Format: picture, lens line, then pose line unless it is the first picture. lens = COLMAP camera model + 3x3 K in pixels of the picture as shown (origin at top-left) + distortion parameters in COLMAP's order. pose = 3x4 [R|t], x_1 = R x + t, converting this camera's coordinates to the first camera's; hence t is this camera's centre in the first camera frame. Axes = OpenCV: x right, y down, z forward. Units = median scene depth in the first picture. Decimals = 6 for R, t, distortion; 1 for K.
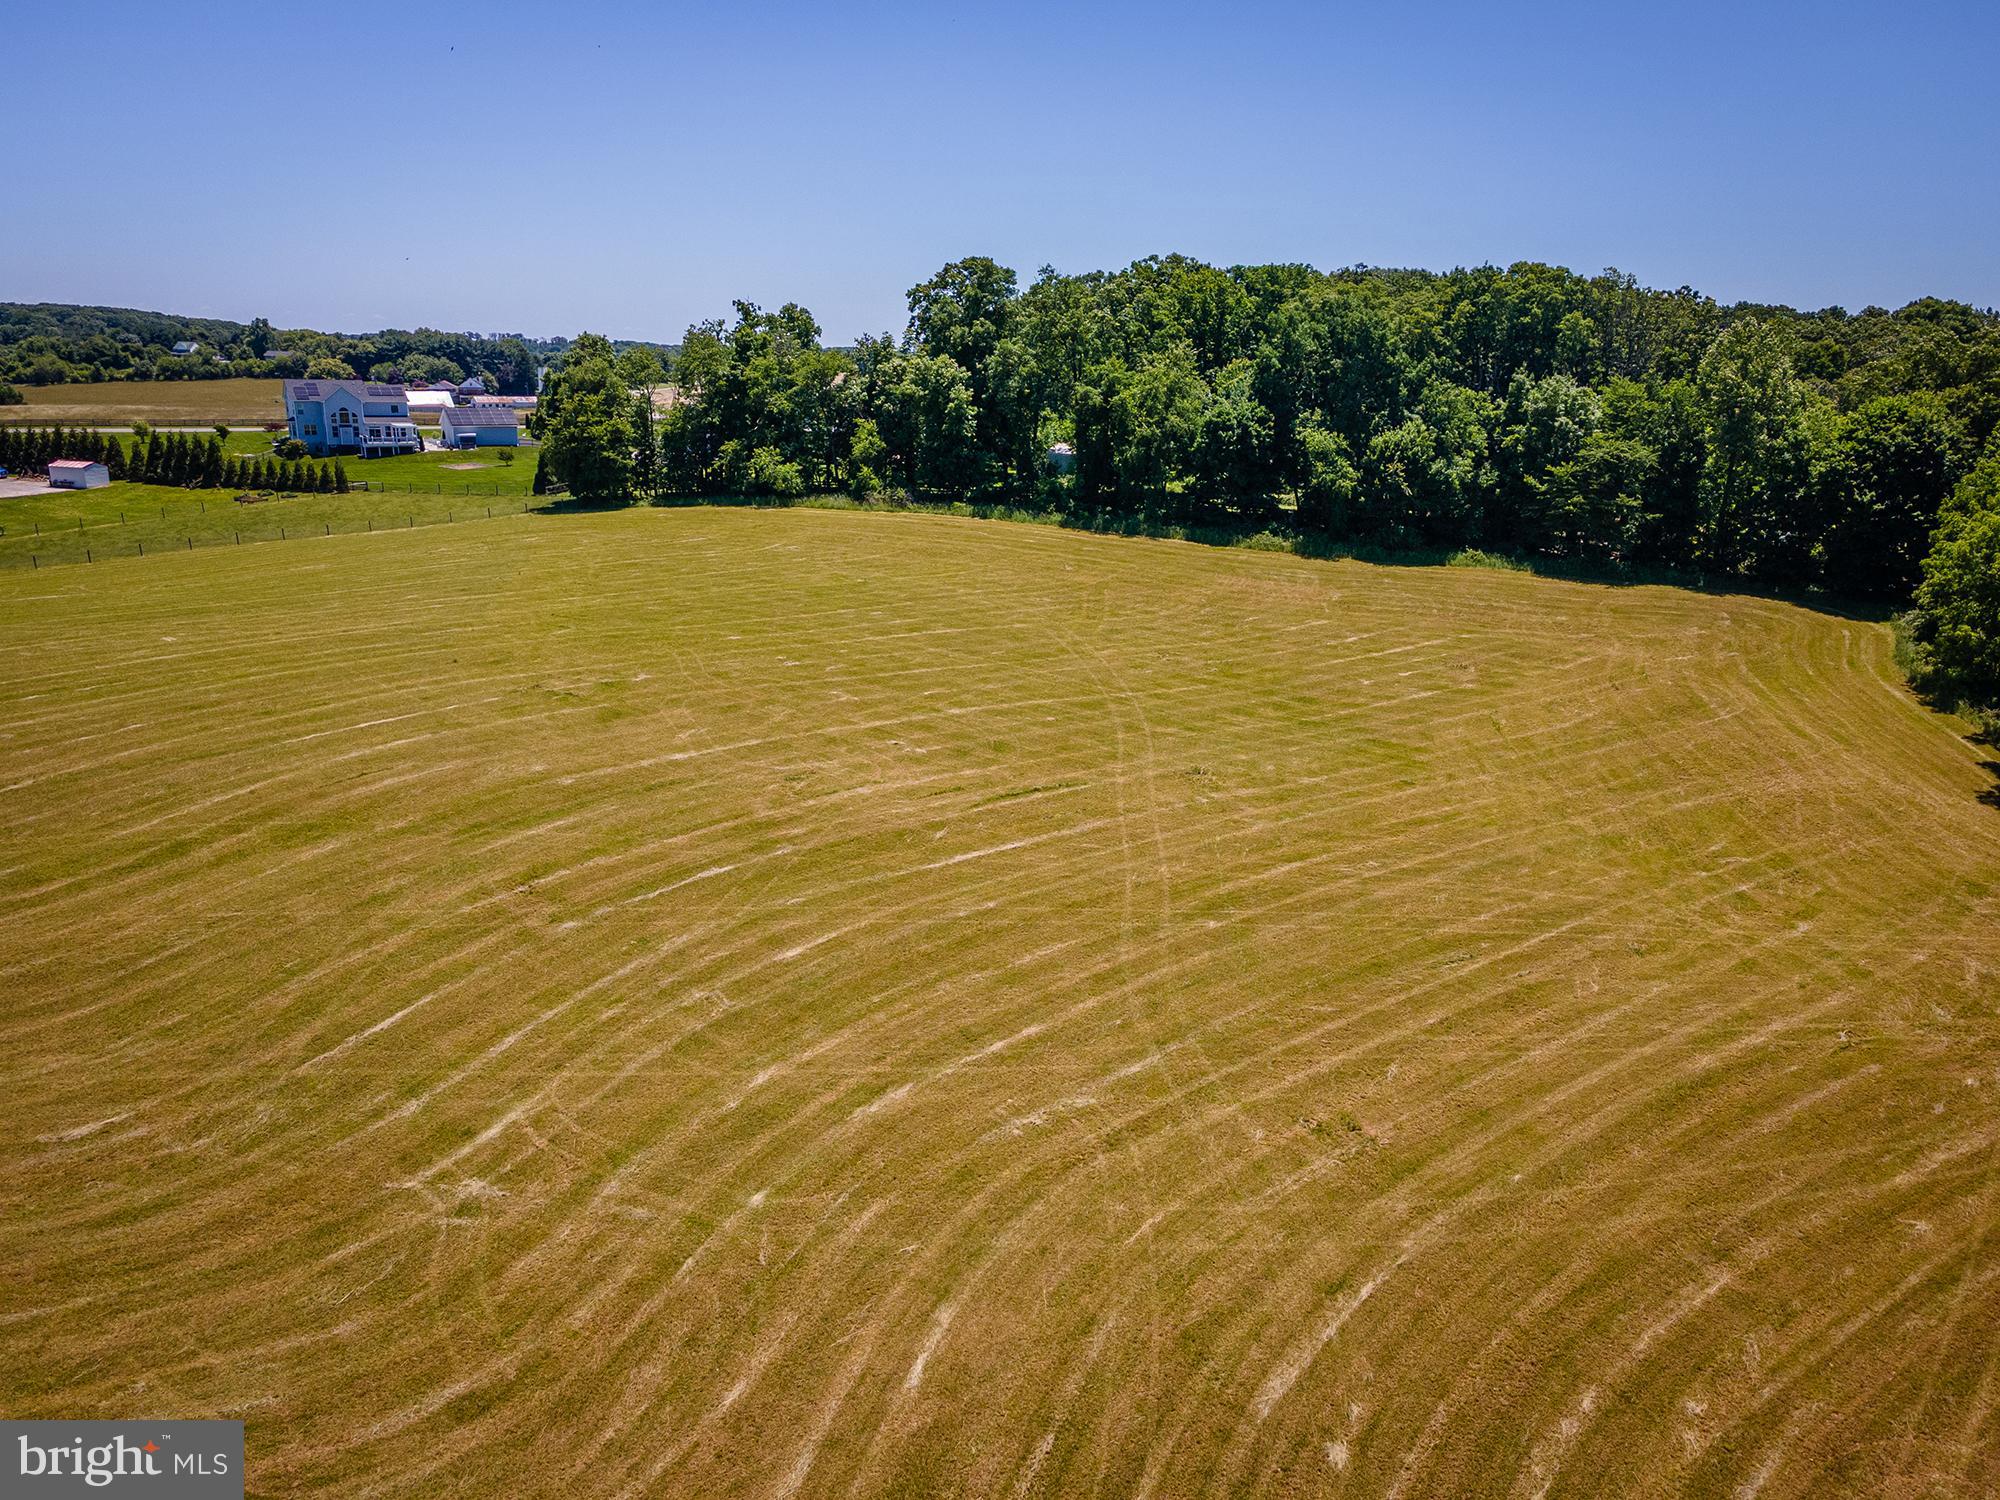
lens RADIAL K [[1456.5, 0, 1003.1], [0, 1456.5, 730.5], [0, 0, 1]] dist [0.028509, 0.028975]
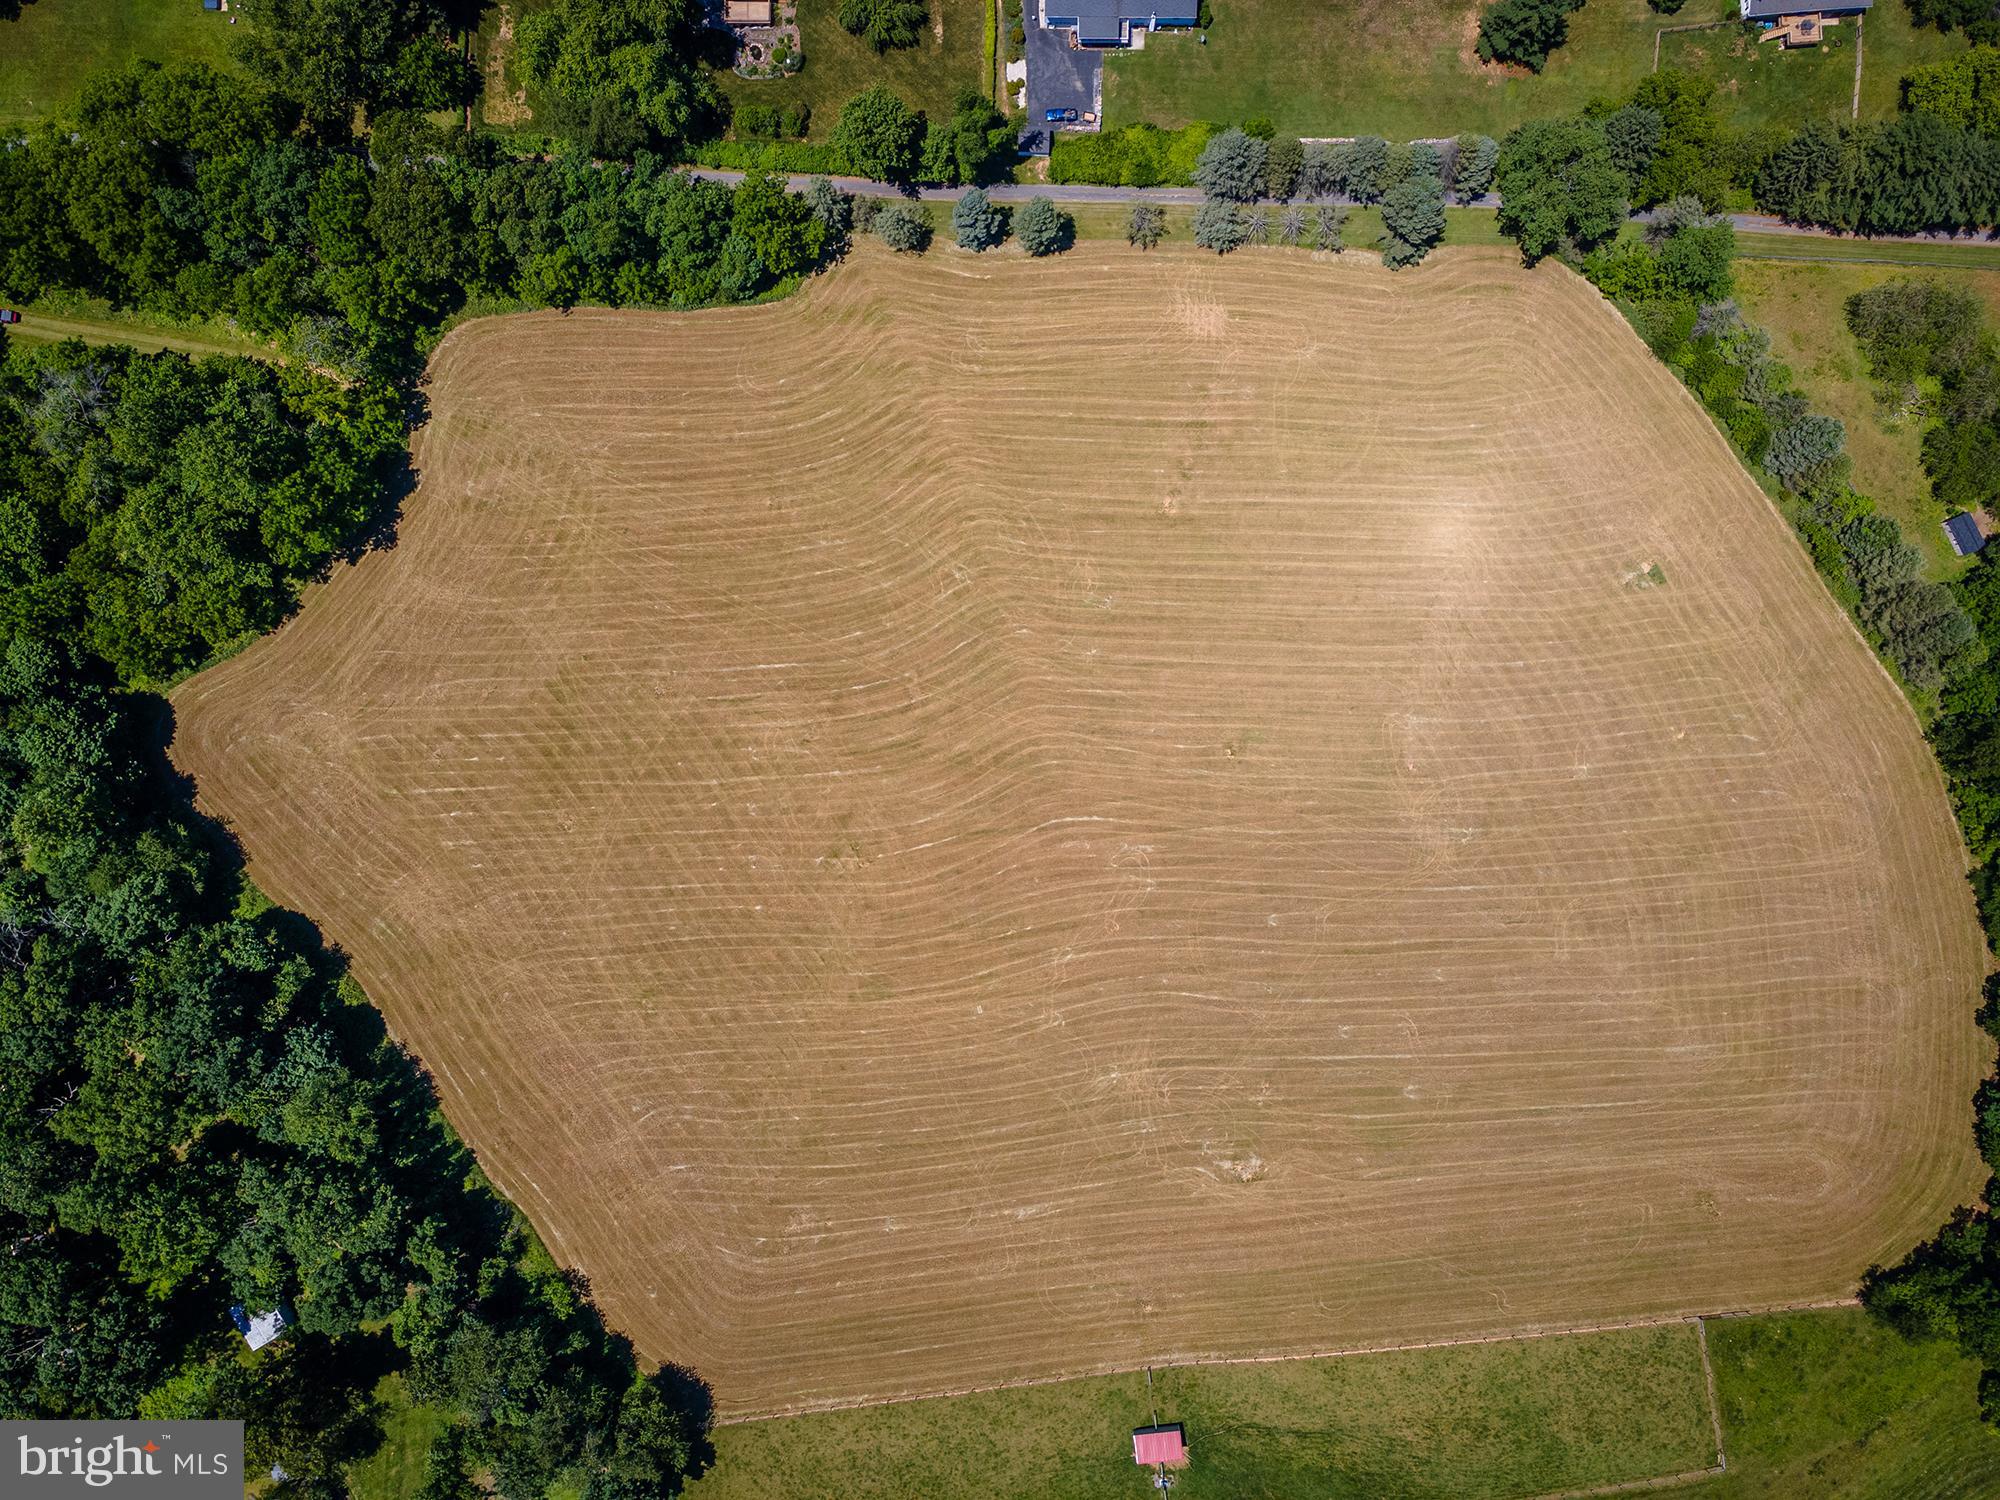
lens RADIAL K [[1456.5, 0, 994.4], [0, 1456.5, 750.4], [0, 0, 1]] dist [0.028509, 0.028975]
pose [[-0.846094, -0.532855, -0.013782, -0.239904], [0.138694, -0.245042, 0.959541, -1.482880], [-0.514673, 0.809950, 0.281233, 0.026623]]
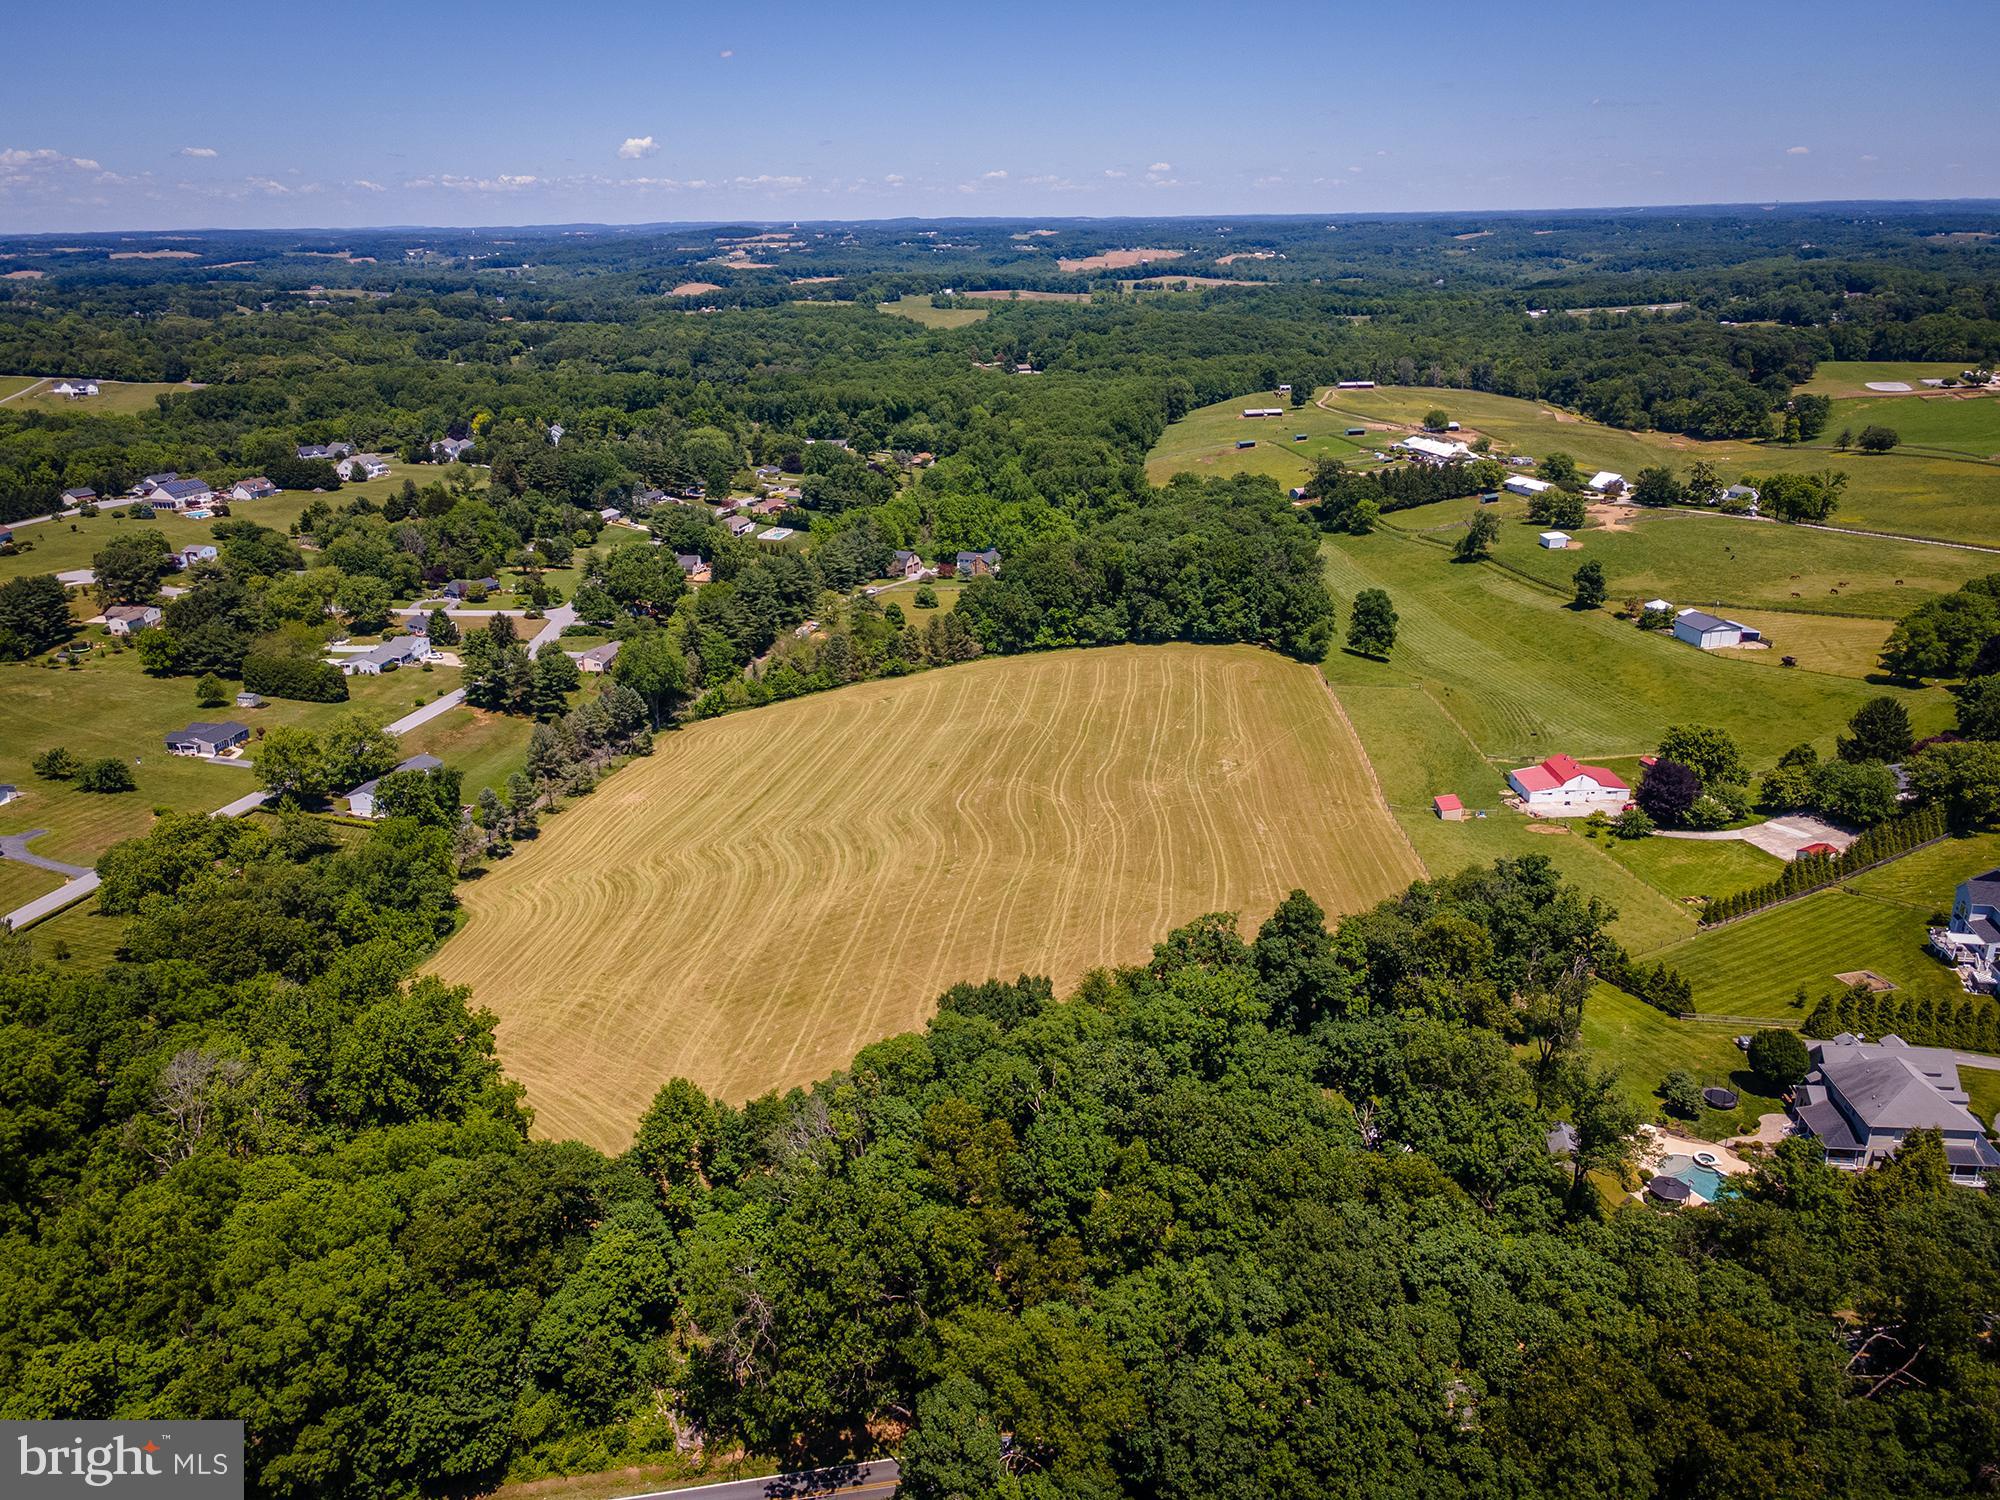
lens RADIAL K [[1456.5, 0, 1007.0], [0, 1456.5, 757.5], [0, 0, 1]] dist [0.028509, 0.028975]
pose [[-0.669305, 0.248804, -0.700091, 1.019818], [-0.190645, 0.853208, 0.485481, -1.045859], [0.718113, 0.458403, -0.523623, 1.598641]]
